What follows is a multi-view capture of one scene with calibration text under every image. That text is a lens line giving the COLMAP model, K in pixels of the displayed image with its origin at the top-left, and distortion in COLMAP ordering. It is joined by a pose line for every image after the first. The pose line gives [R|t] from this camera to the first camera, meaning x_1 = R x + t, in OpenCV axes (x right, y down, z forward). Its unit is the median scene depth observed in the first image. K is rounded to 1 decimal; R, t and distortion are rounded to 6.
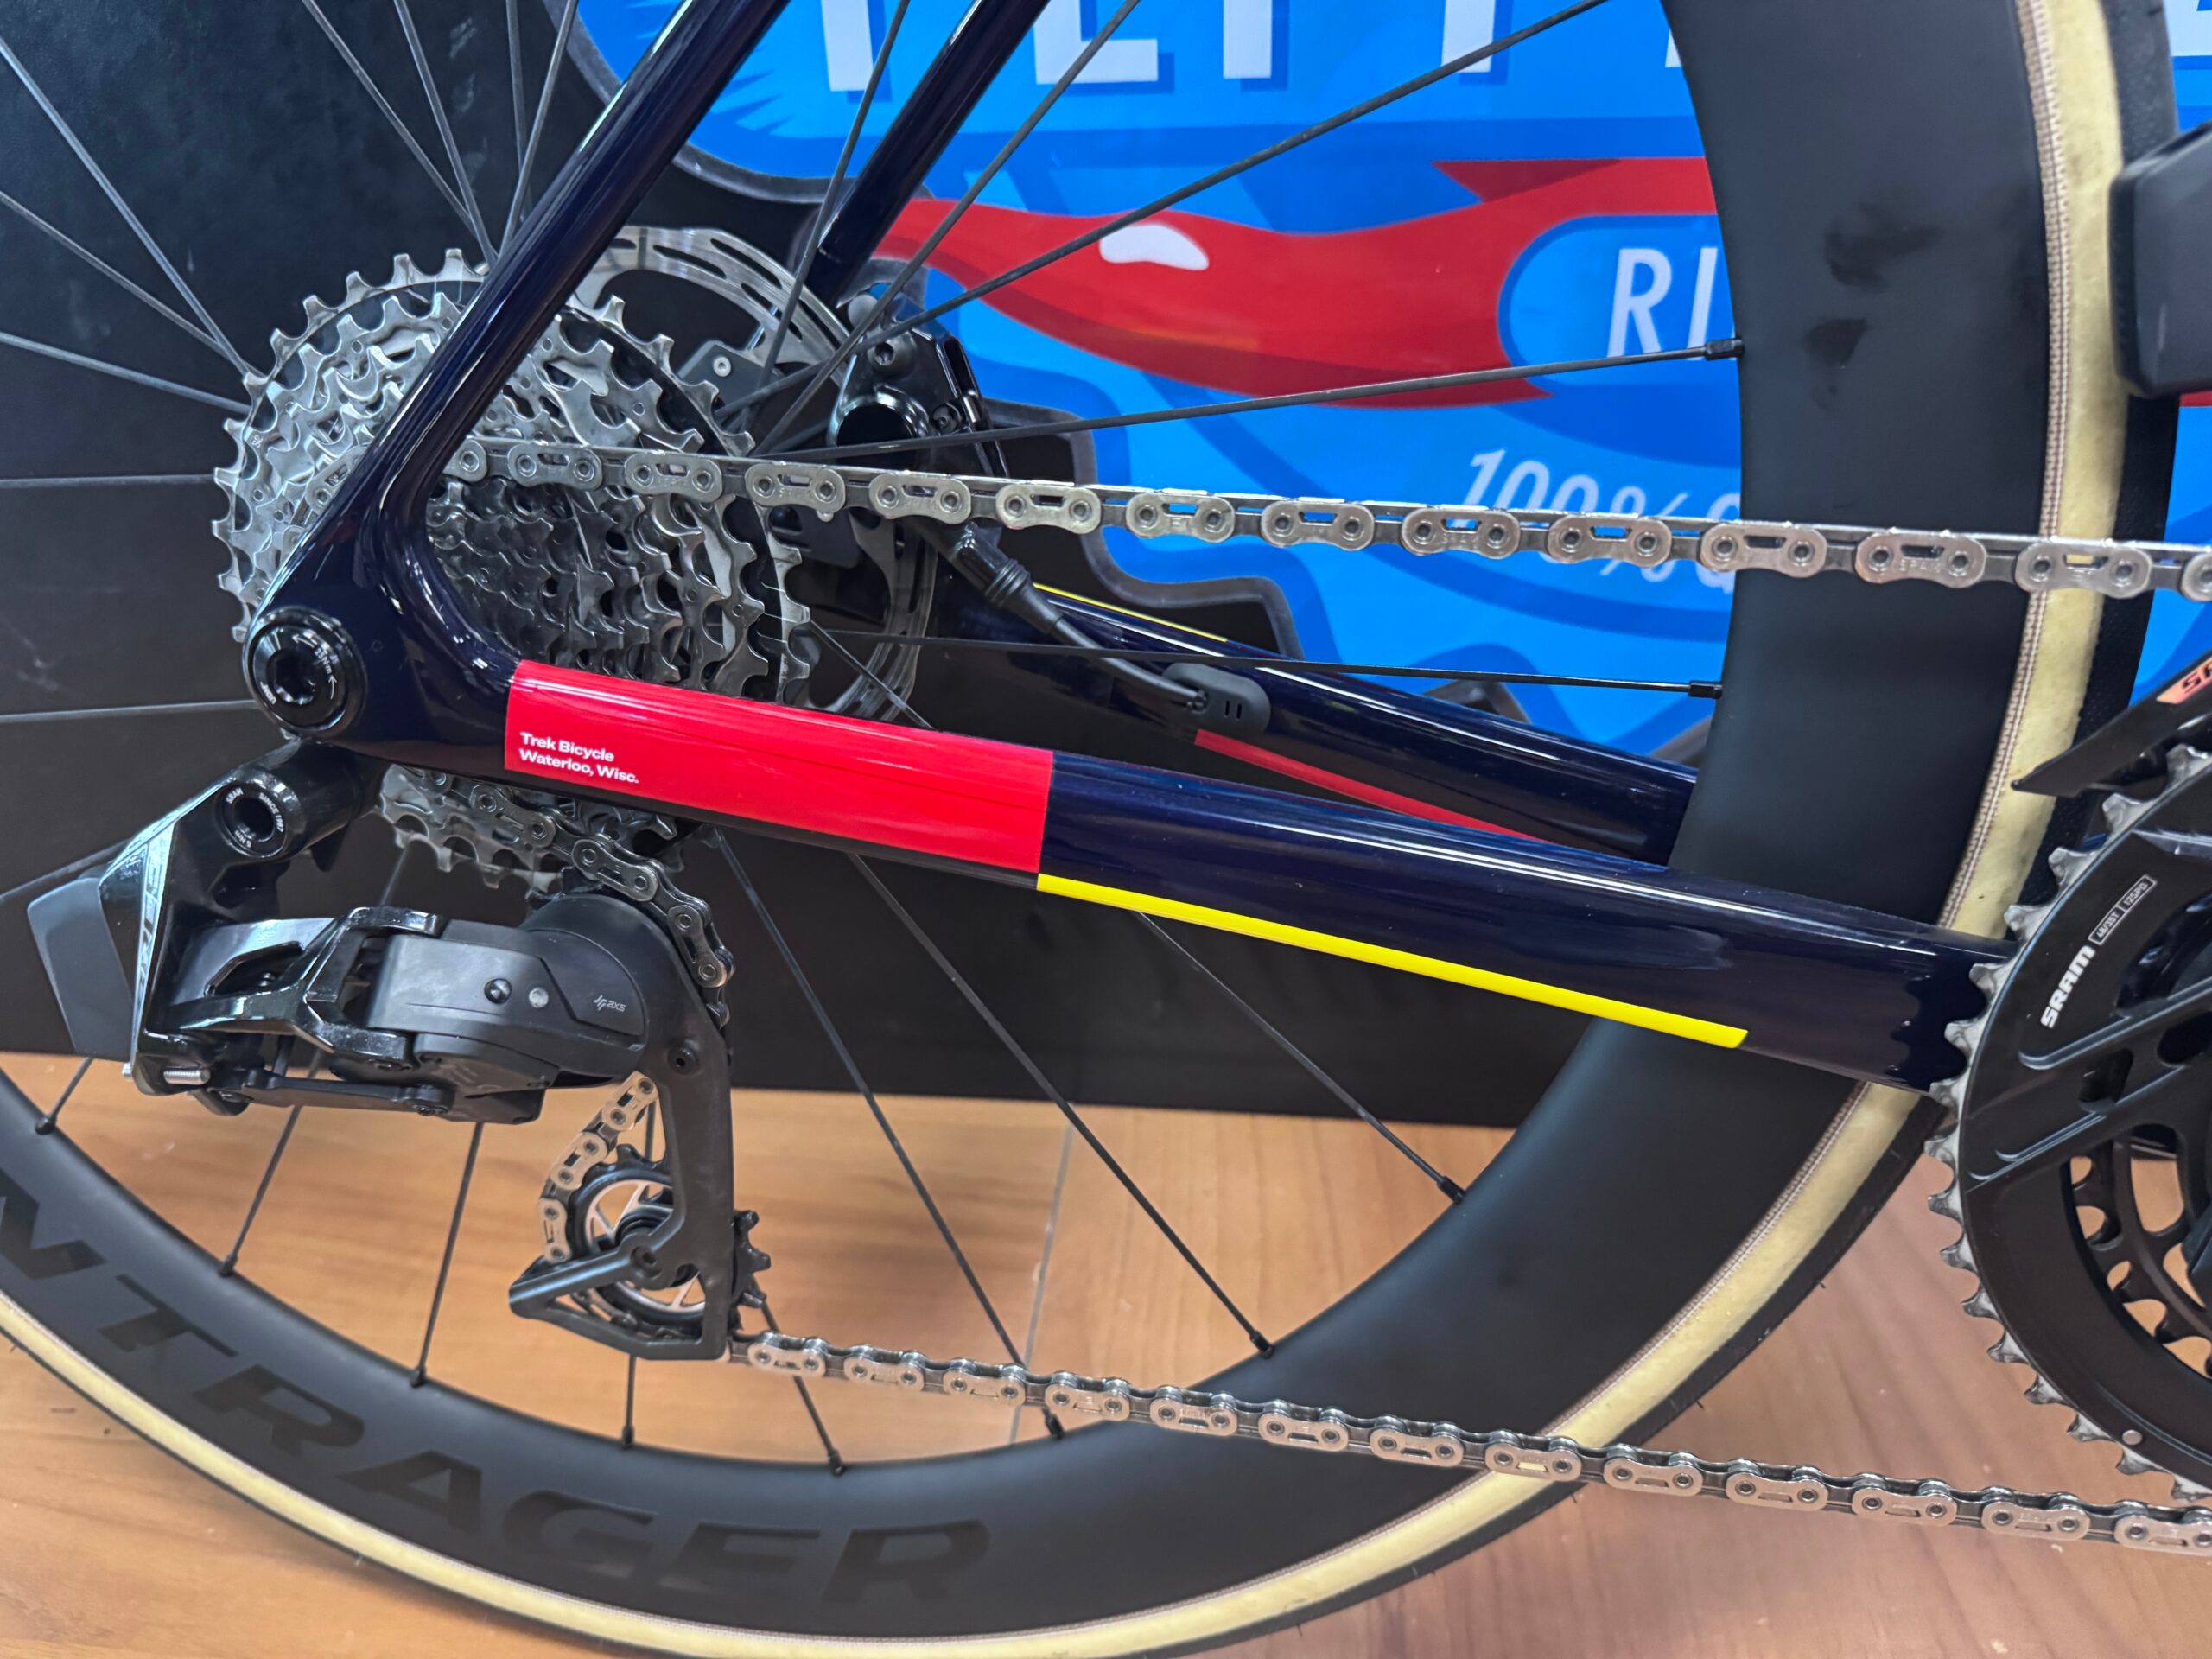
lens RADIAL K [[1546.8, 0, 1106.0], [0, 1546.8, 829.5], [0, 0, 1]] dist [-0.010402, 0.000600]
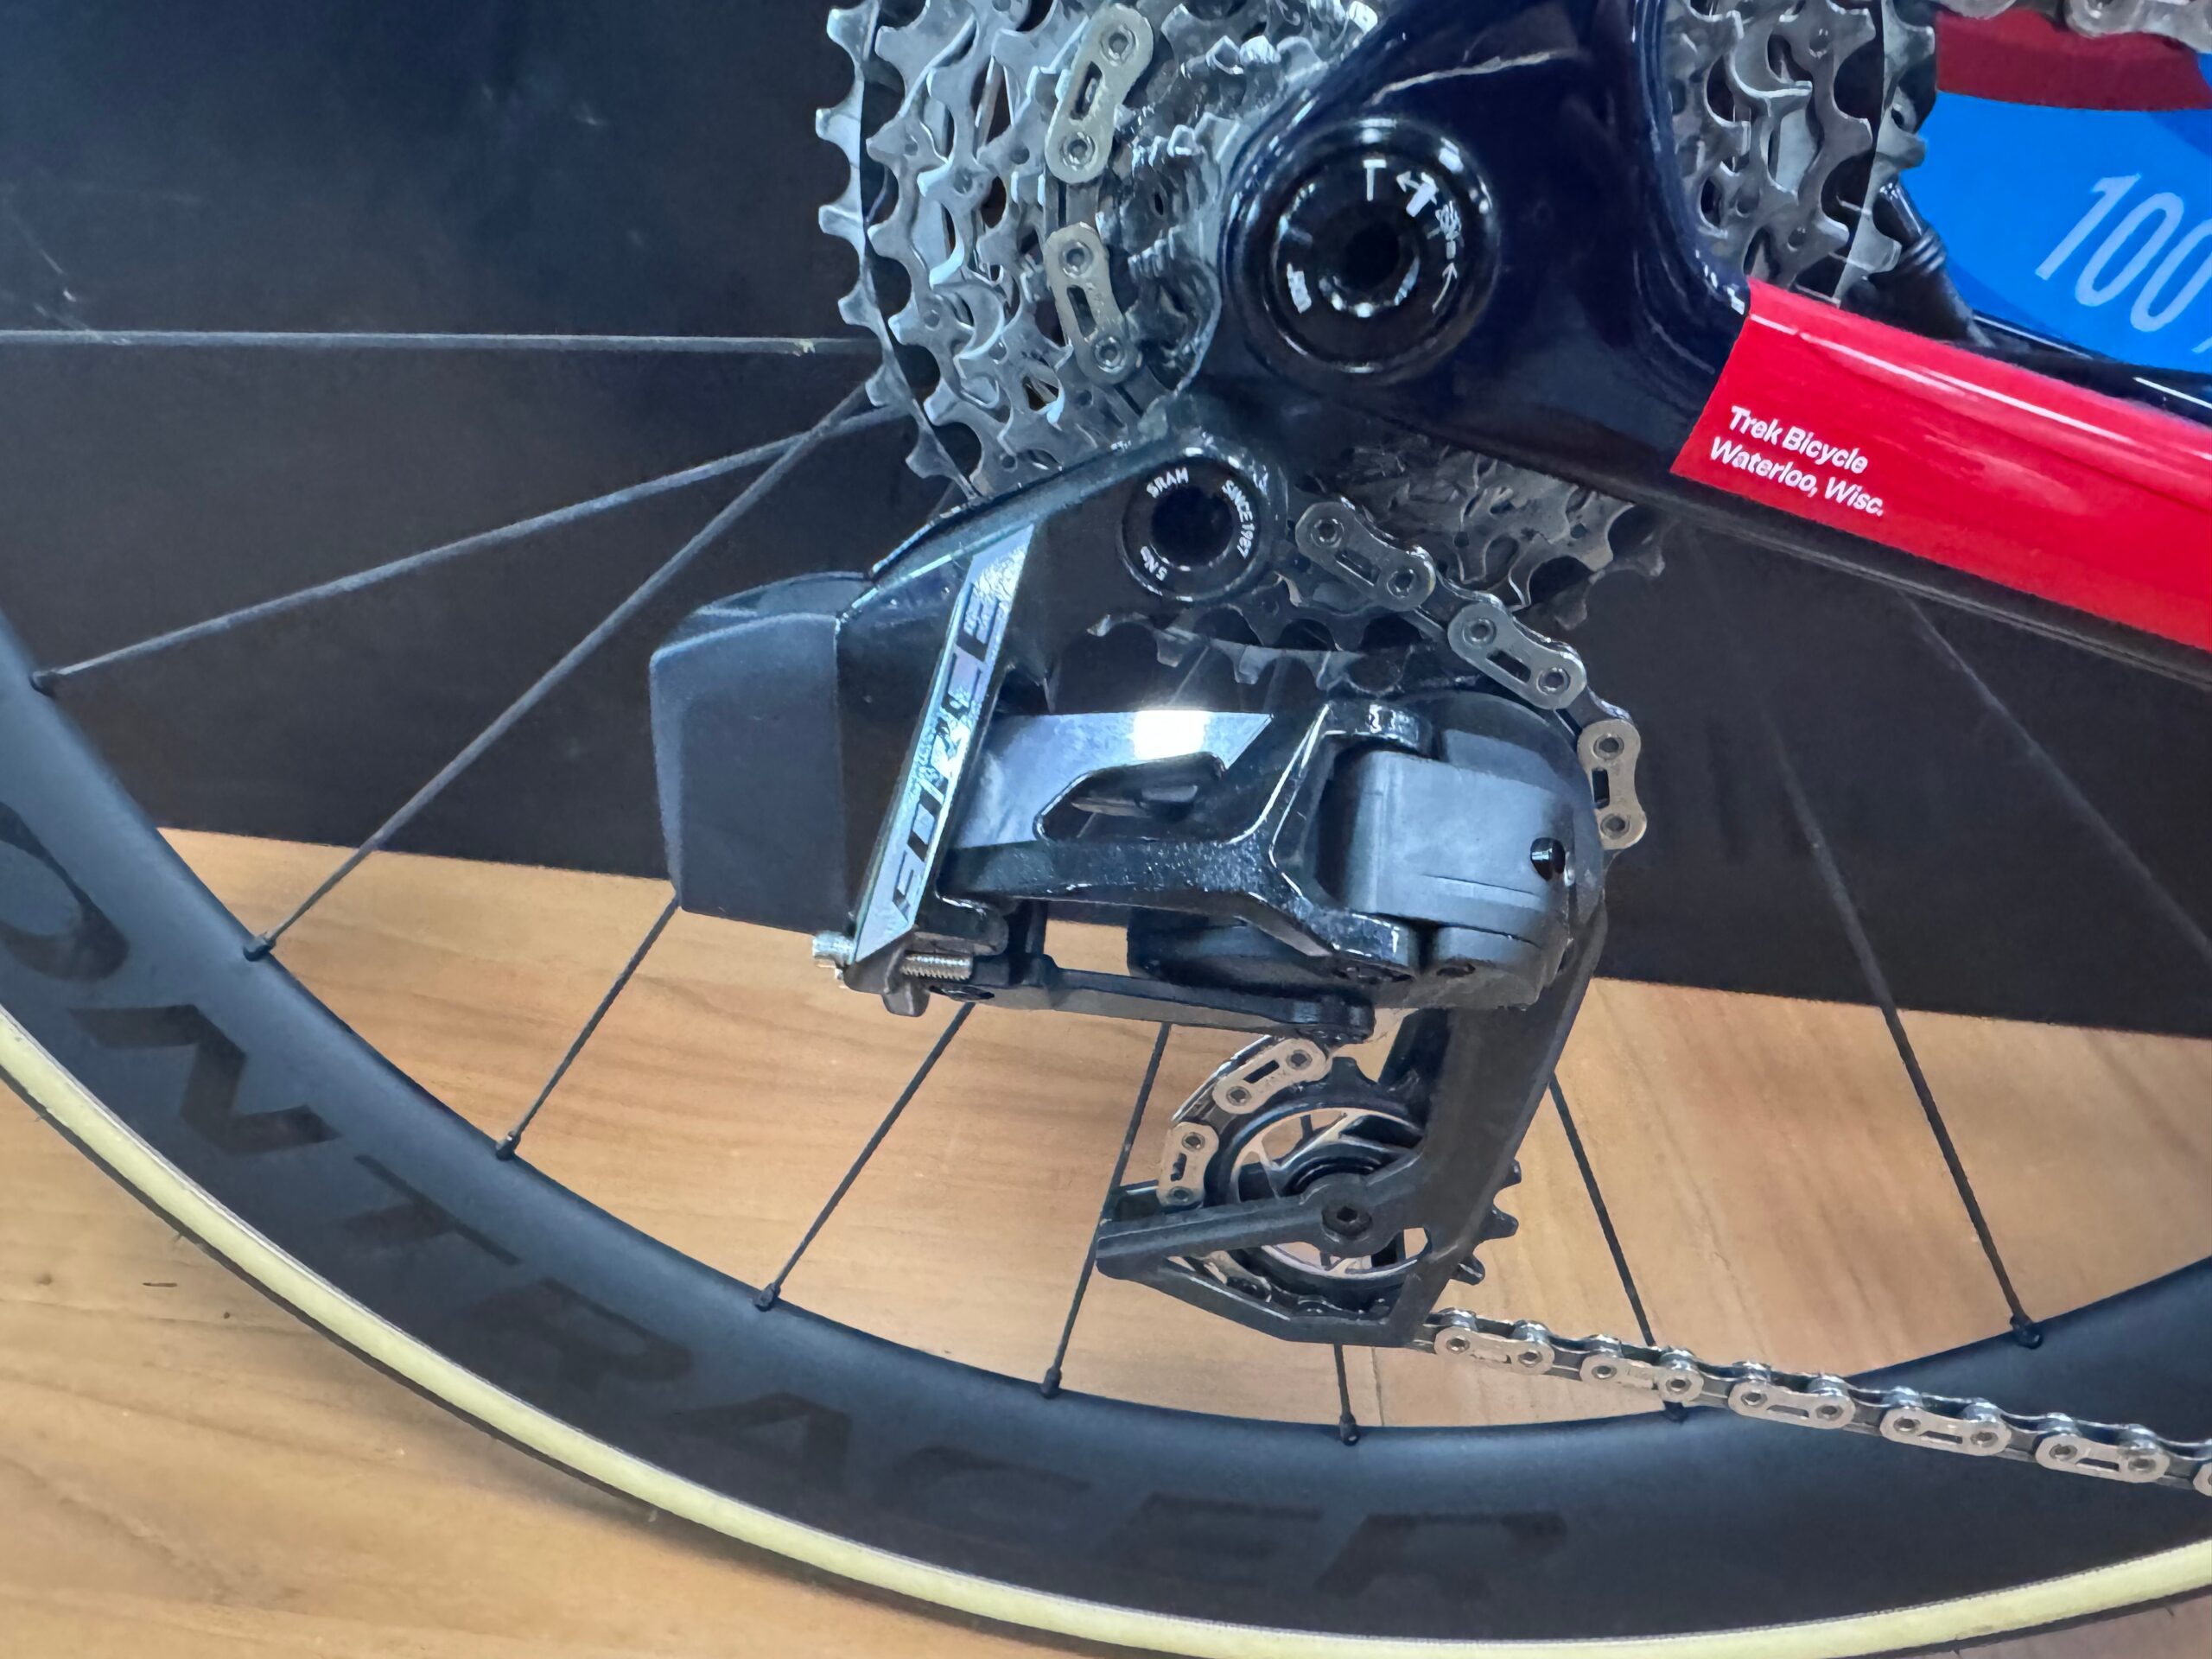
lens RADIAL K [[1572.3, 0, 1103.6], [0, 1572.3, 813.6], [0, 0, 1]] dist [-0.005250, -0.003818]
pose [[0.993289, 0.057203, 0.100521, -0.391722], [-0.069446, 0.989992, 0.122854, 0.016741], [-0.092487, -0.129011, 0.987321, 0.270923]]
